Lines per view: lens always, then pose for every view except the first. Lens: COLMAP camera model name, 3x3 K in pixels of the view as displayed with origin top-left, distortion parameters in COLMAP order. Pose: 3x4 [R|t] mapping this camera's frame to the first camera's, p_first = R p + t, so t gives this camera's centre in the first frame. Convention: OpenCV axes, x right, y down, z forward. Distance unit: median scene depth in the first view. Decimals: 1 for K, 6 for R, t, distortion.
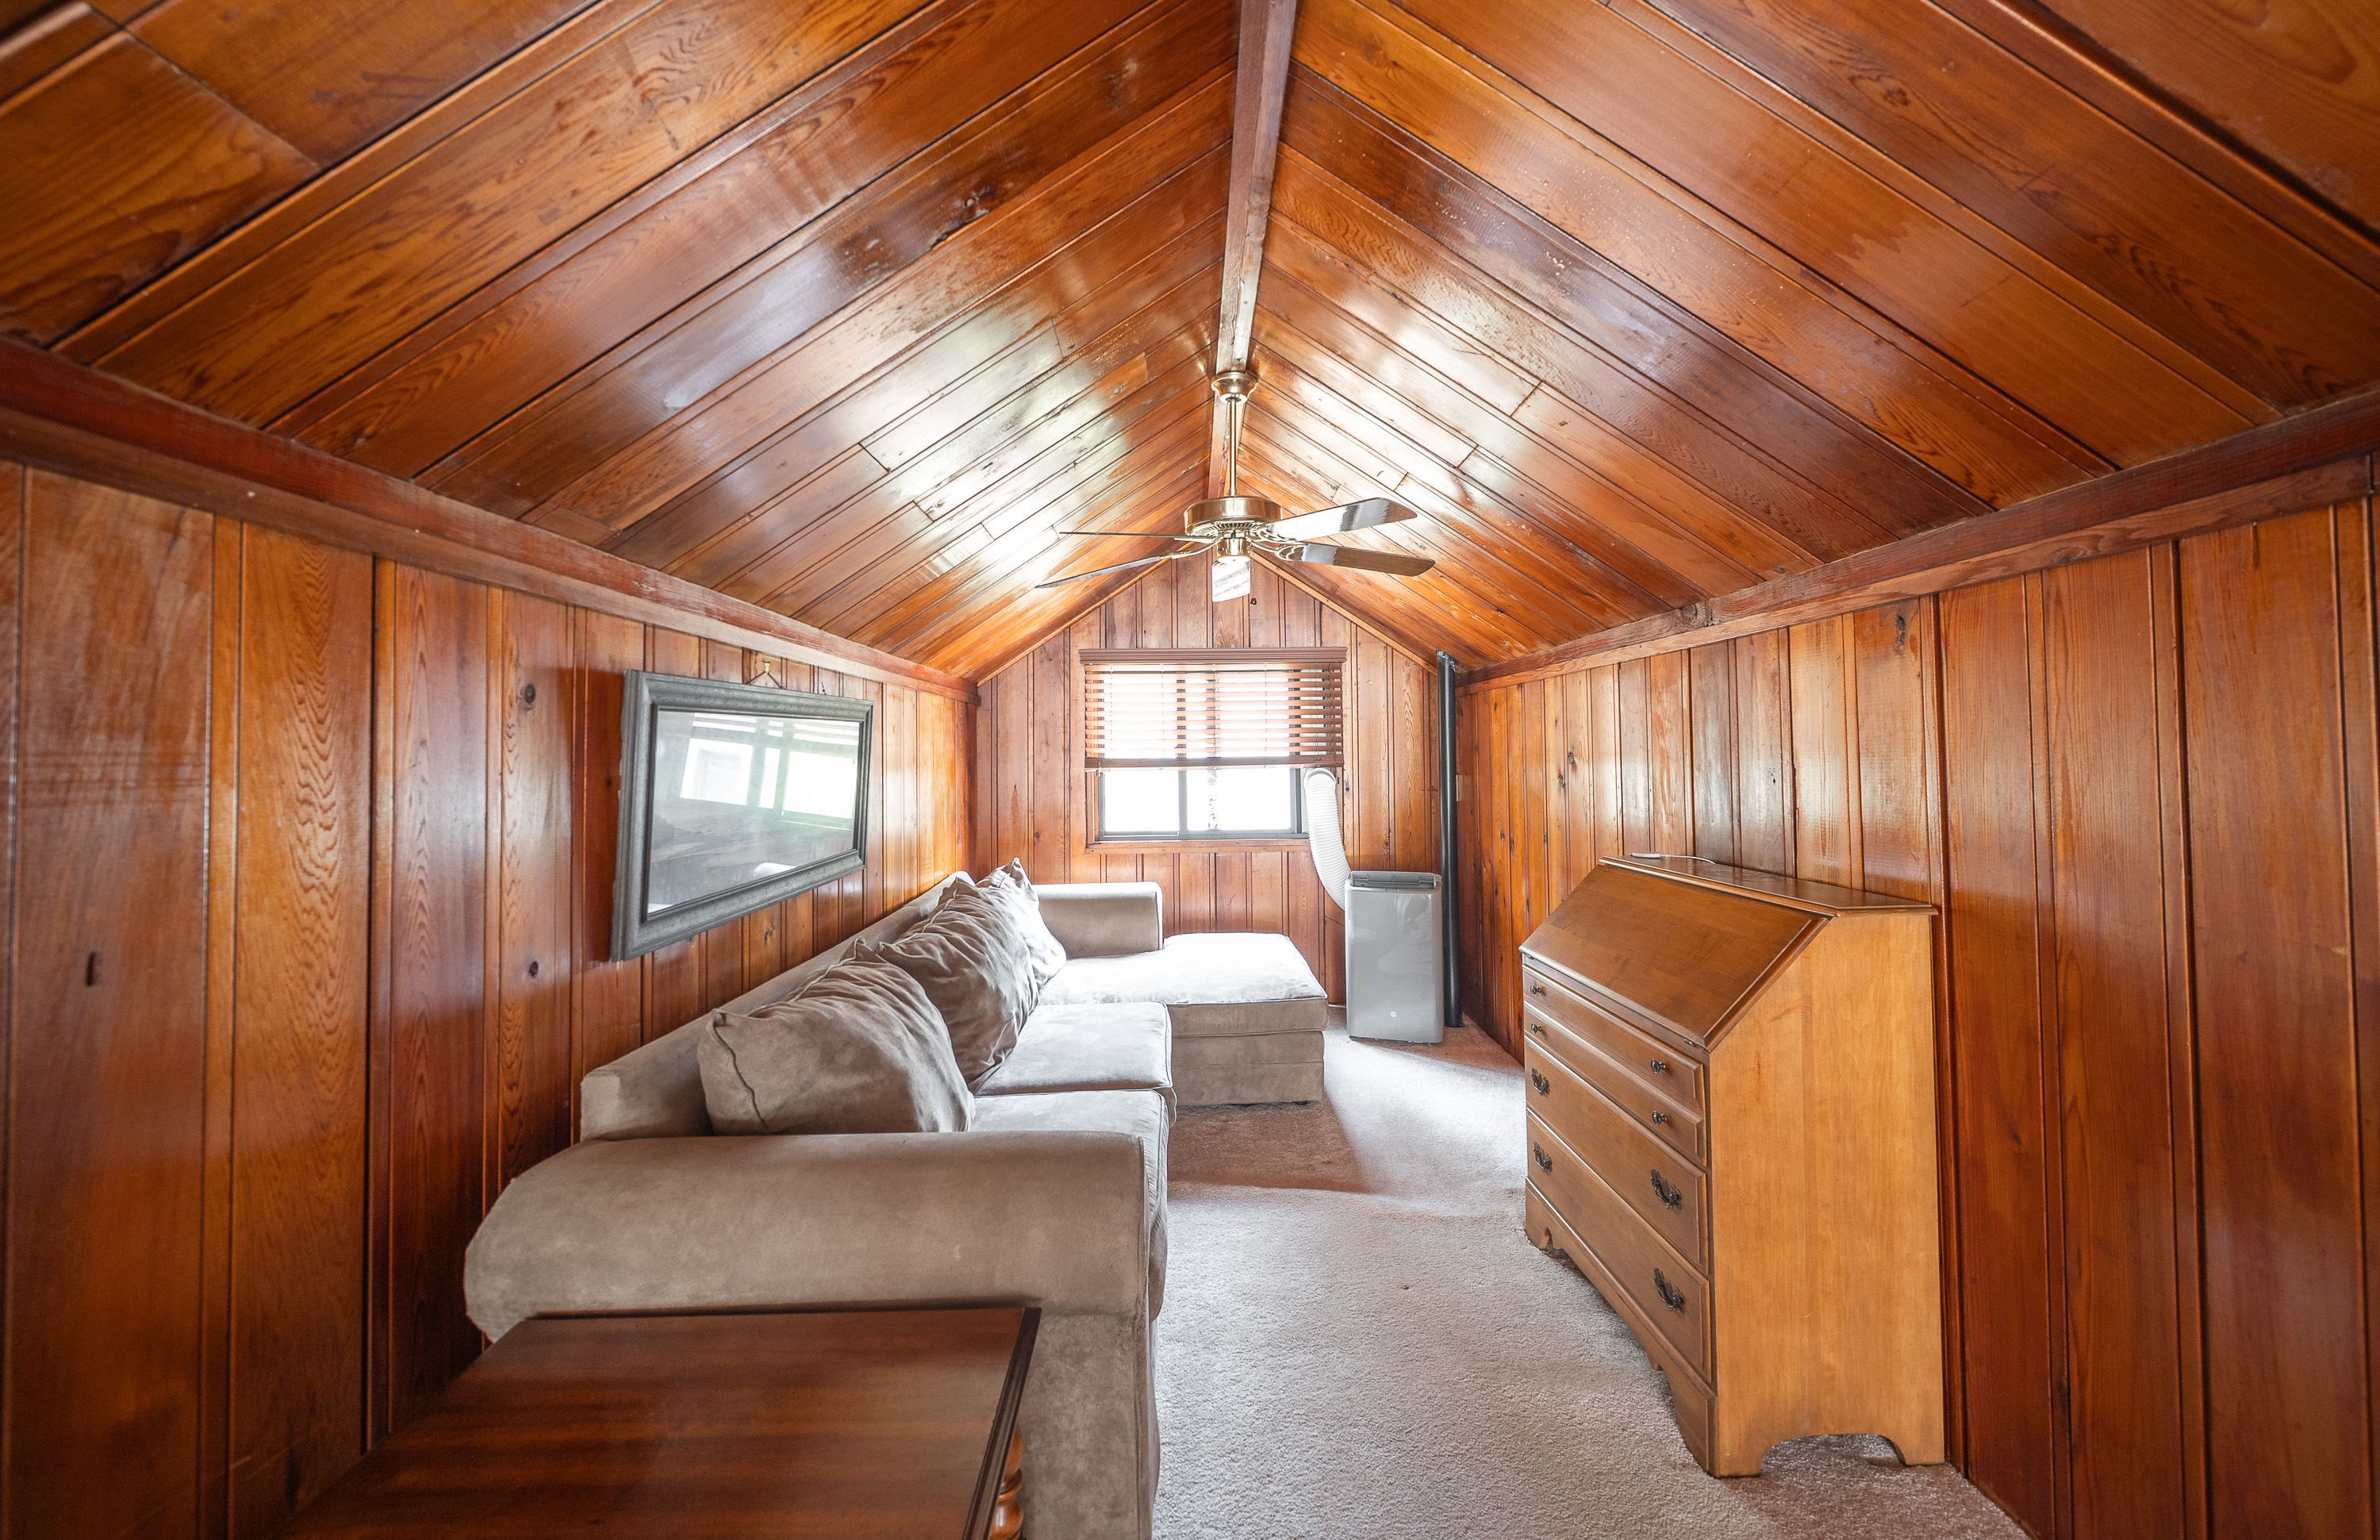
lens RADIAL K [[833.4, 0, 1185.3], [0, 833.4, 758.3], [0, 0, 1]] dist [-0.002381, -0.000186]
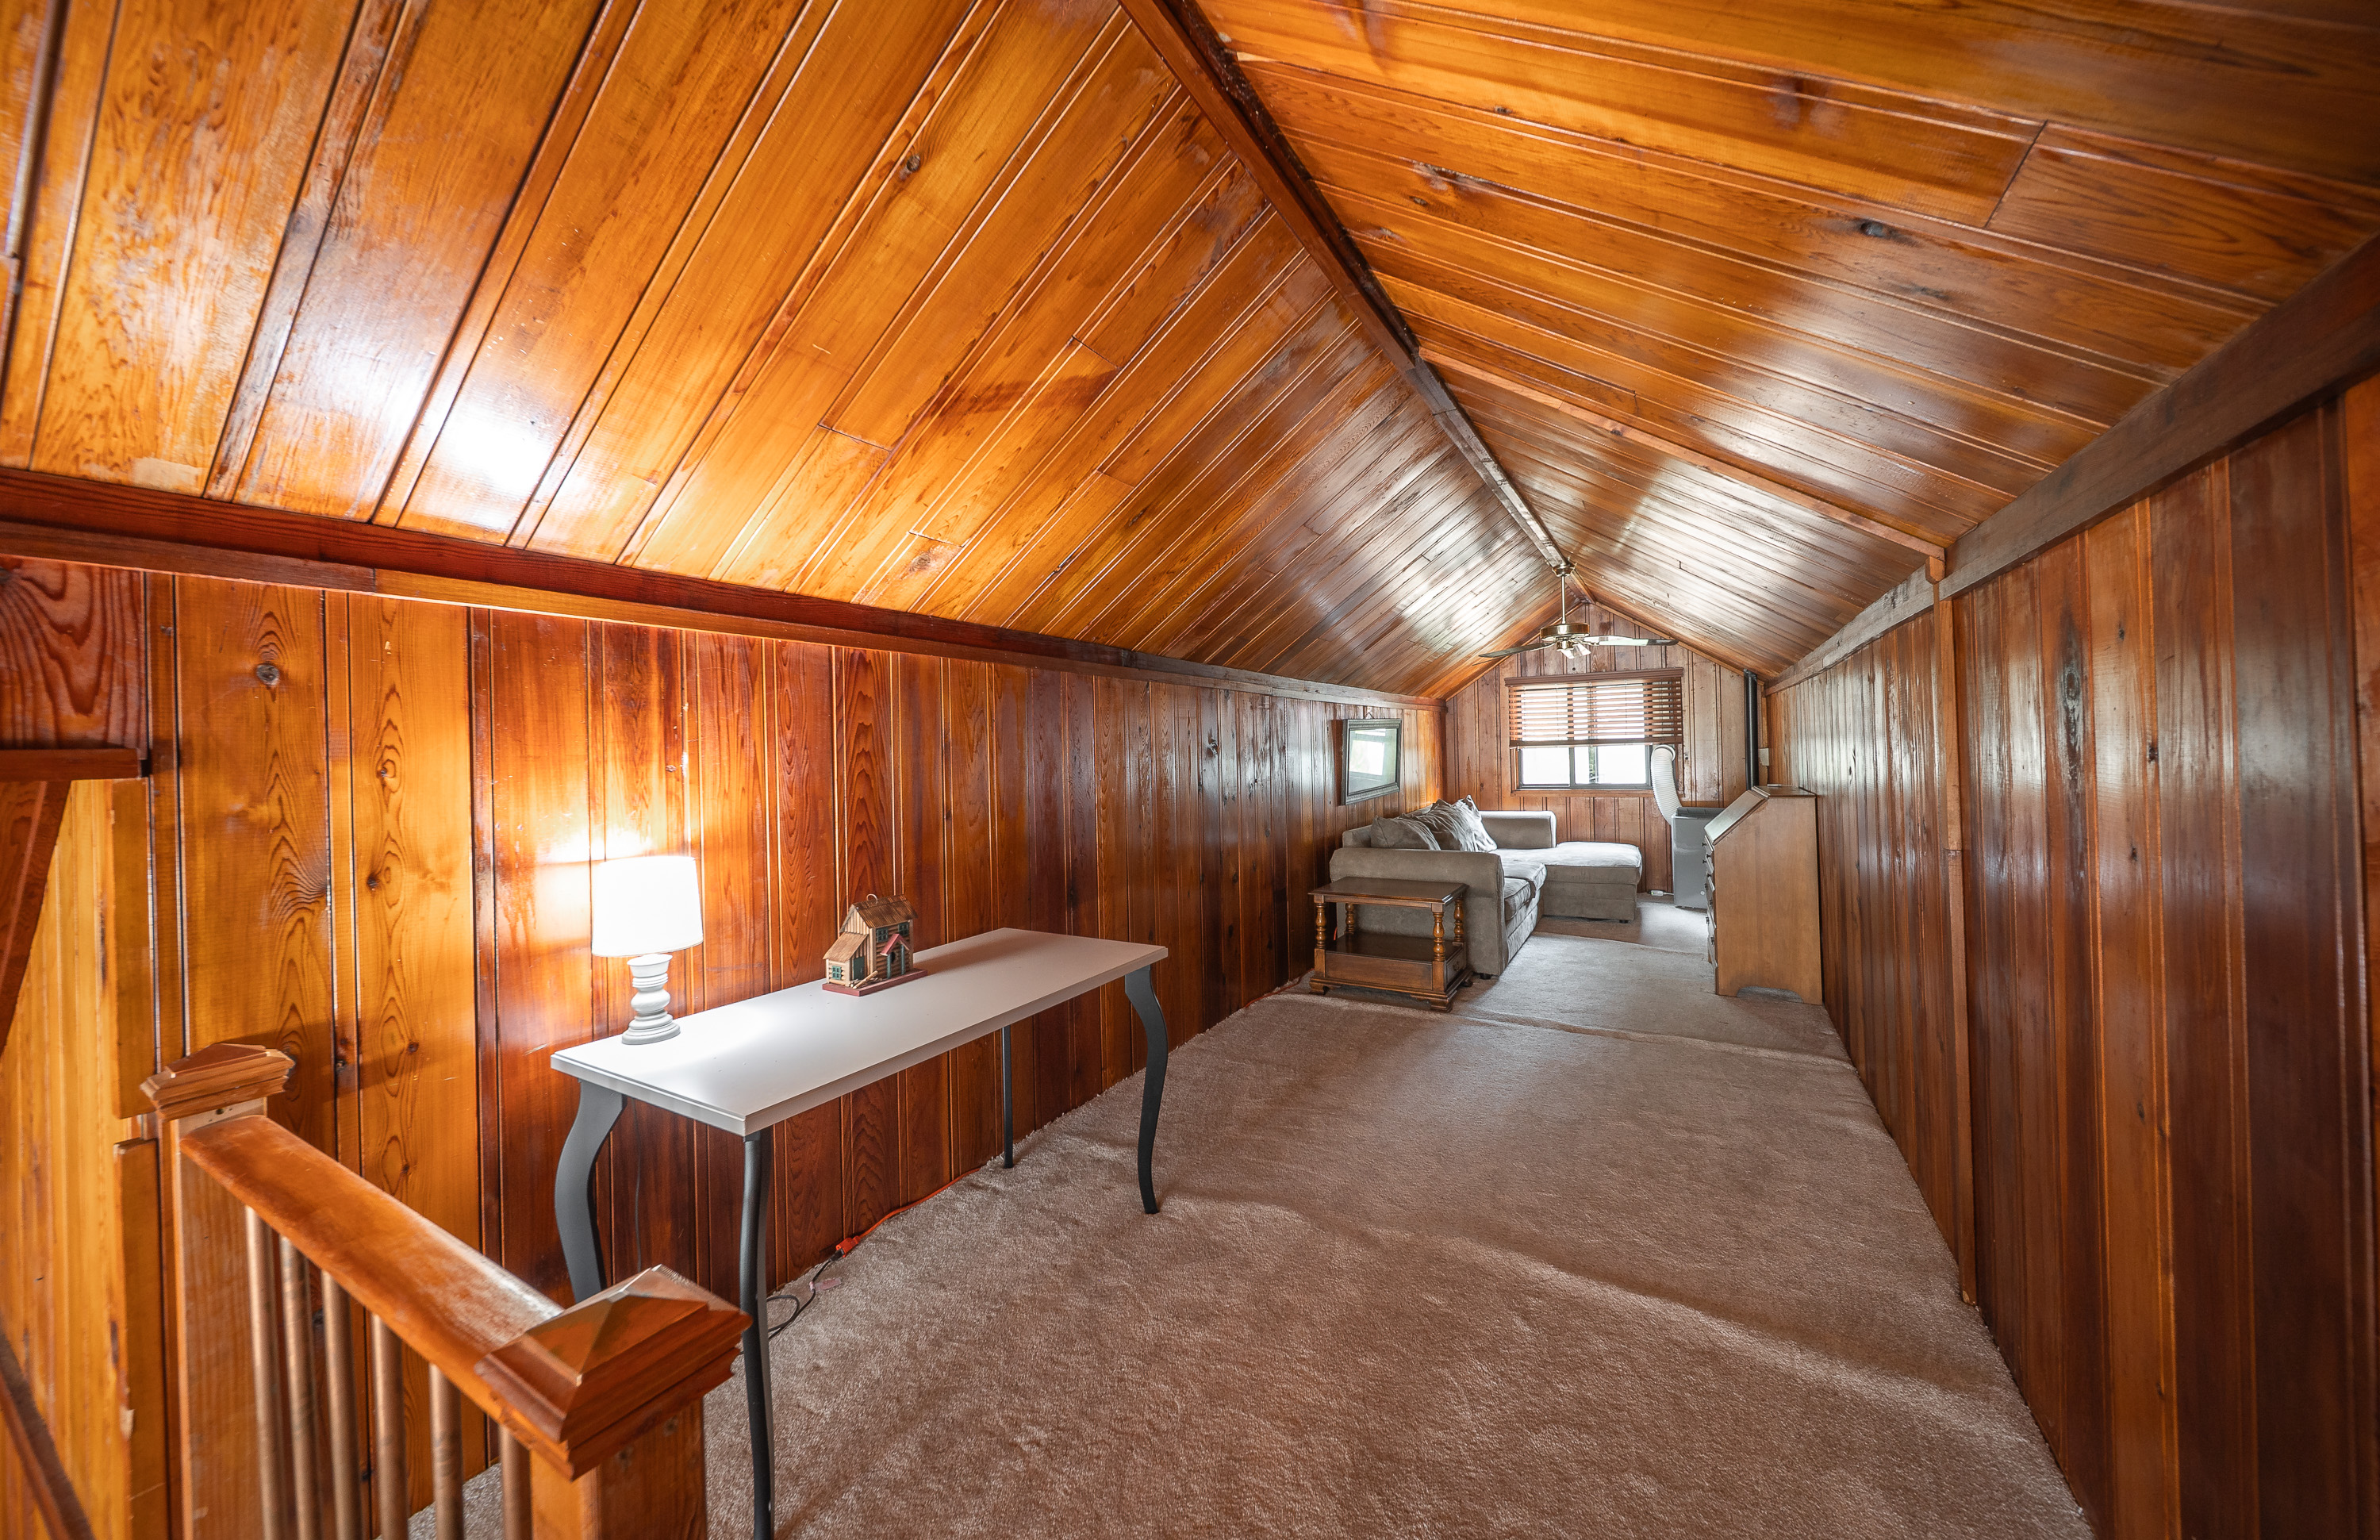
lens RADIAL K [[833.4, 0, 1185.3], [0, 833.4, 758.3], [0, 0, 1]] dist [-0.002381, -0.000186]
pose [[0.857184, -0.005058, -0.514986, 0.193583], [0.017926, 0.999639, 0.020019, -0.010650], [0.514699, -0.026392, 0.856965, -0.832362]]
